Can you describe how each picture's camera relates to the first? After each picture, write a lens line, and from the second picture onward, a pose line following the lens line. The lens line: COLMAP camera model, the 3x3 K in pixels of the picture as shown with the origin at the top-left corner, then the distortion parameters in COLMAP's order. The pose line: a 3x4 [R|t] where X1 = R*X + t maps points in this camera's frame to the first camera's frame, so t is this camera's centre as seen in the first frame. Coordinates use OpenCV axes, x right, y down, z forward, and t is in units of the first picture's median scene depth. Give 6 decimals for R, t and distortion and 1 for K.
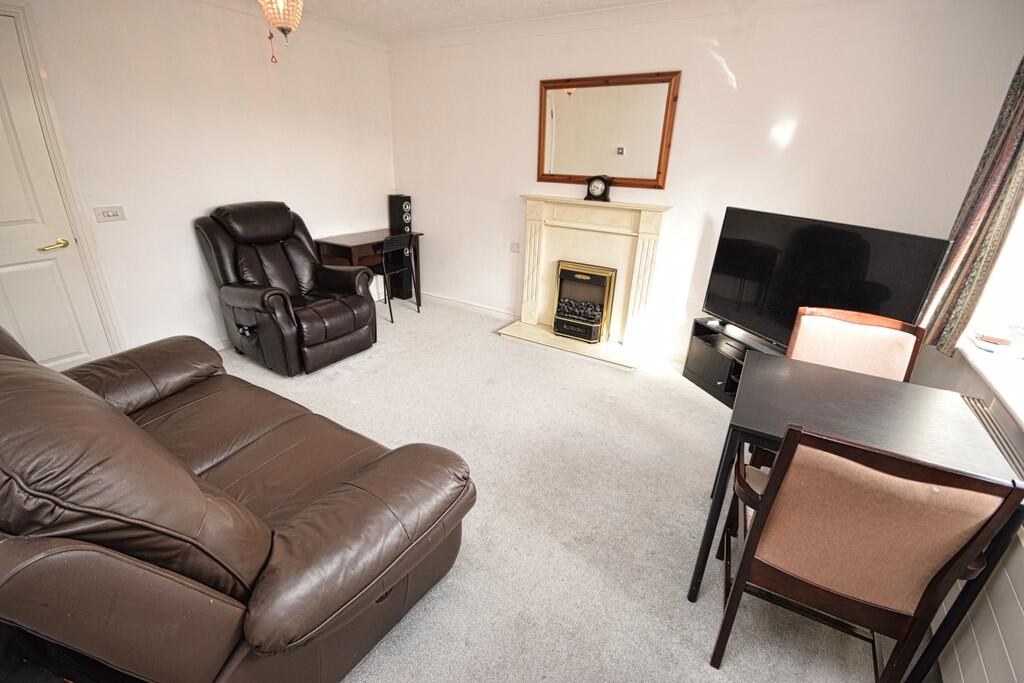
lens RADIAL K [[461.8, 0, 512.3], [0, 461.8, 341.9], [0, 0, 1]] dist [0.001641, -0.006101]
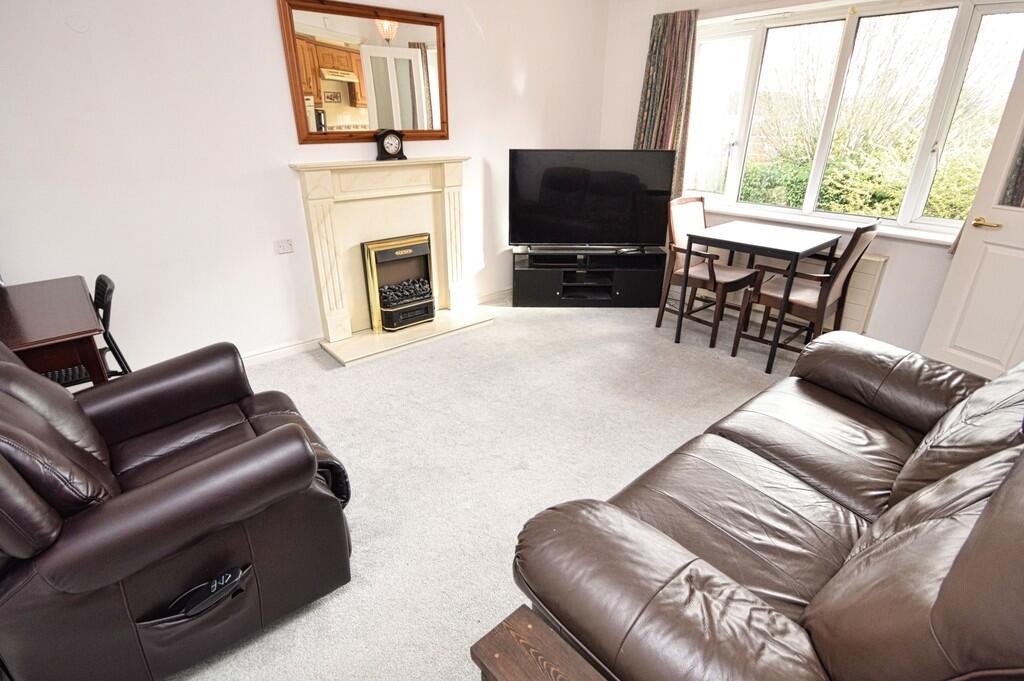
lens RADIAL K [[511.7, 0, 514.1], [0, 511.7, 339.1], [0, 0, 1]] dist [0.002136, -0.000121]
pose [[0.294361, -0.407525, 0.864450, -0.690520], [0.368569, 0.882962, 0.290747, -0.206591], [-0.881764, 0.233025, 0.410111, 0.496767]]
